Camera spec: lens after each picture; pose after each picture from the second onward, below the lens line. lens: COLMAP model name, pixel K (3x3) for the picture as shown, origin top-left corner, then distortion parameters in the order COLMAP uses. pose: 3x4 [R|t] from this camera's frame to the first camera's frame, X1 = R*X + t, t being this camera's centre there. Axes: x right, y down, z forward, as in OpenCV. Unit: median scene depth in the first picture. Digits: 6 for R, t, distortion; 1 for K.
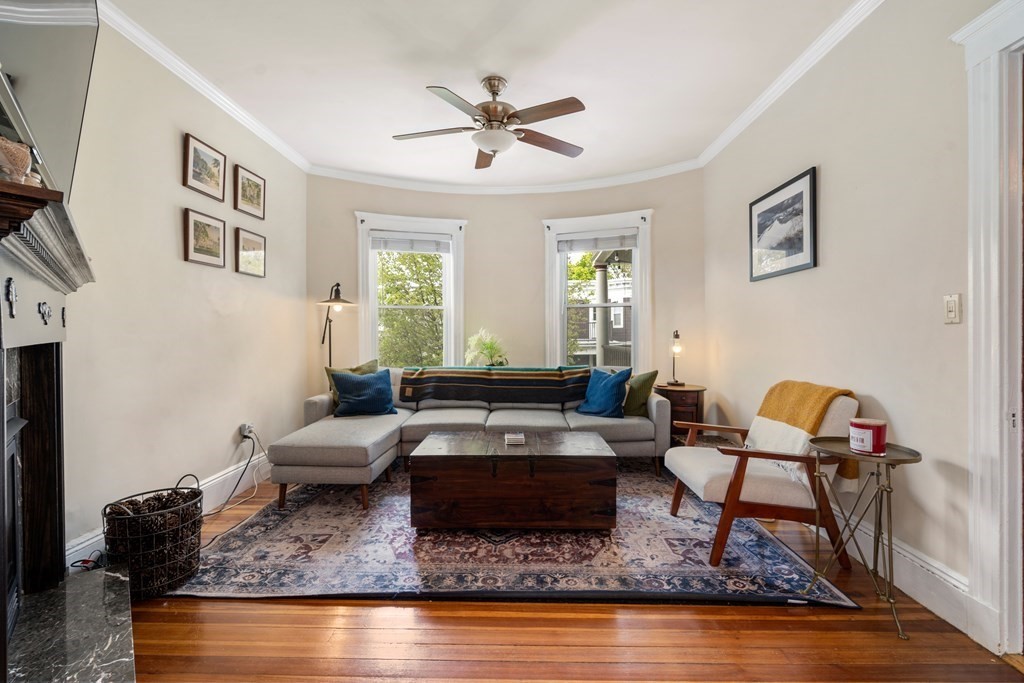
lens RADIAL K [[475.1, 0, 493.0], [0, 475.1, 332.6], [0, 0, 1]] dist [-0.001624, -0.000439]
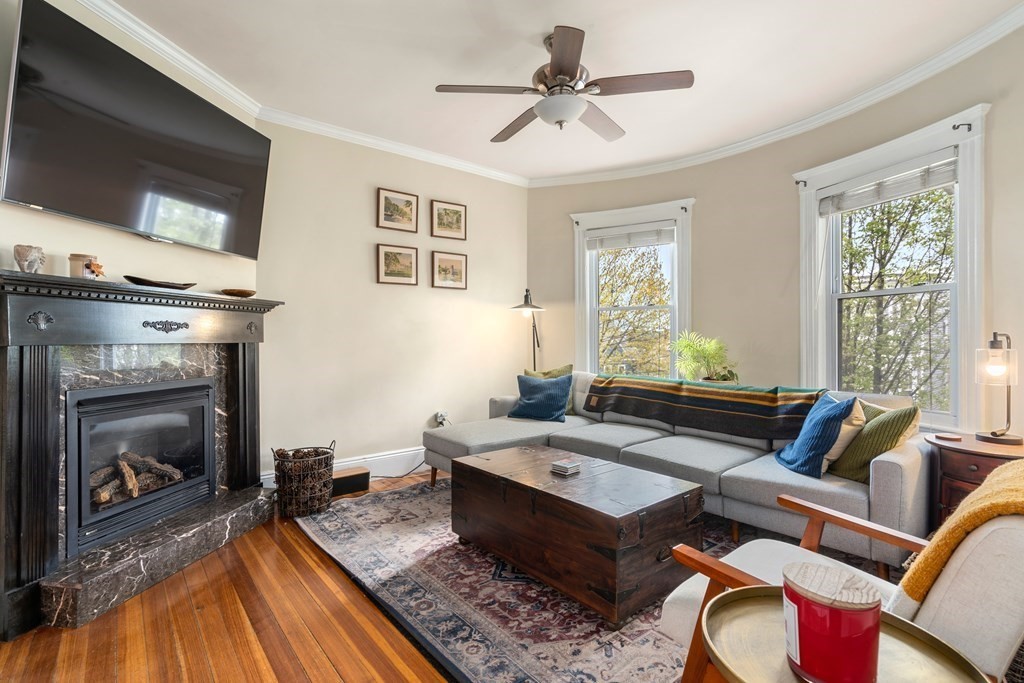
lens RADIAL K [[475.1, 0, 492.2], [0, 475.1, 337.9], [0, 0, 1]] dist [-0.001624, -0.000439]
pose [[0.656288, 0.001853, -0.754508, 0.521929], [0.000479, 0.999996, 0.002873, -0.000572], [0.754511, -0.002247, 0.656284, 0.332239]]
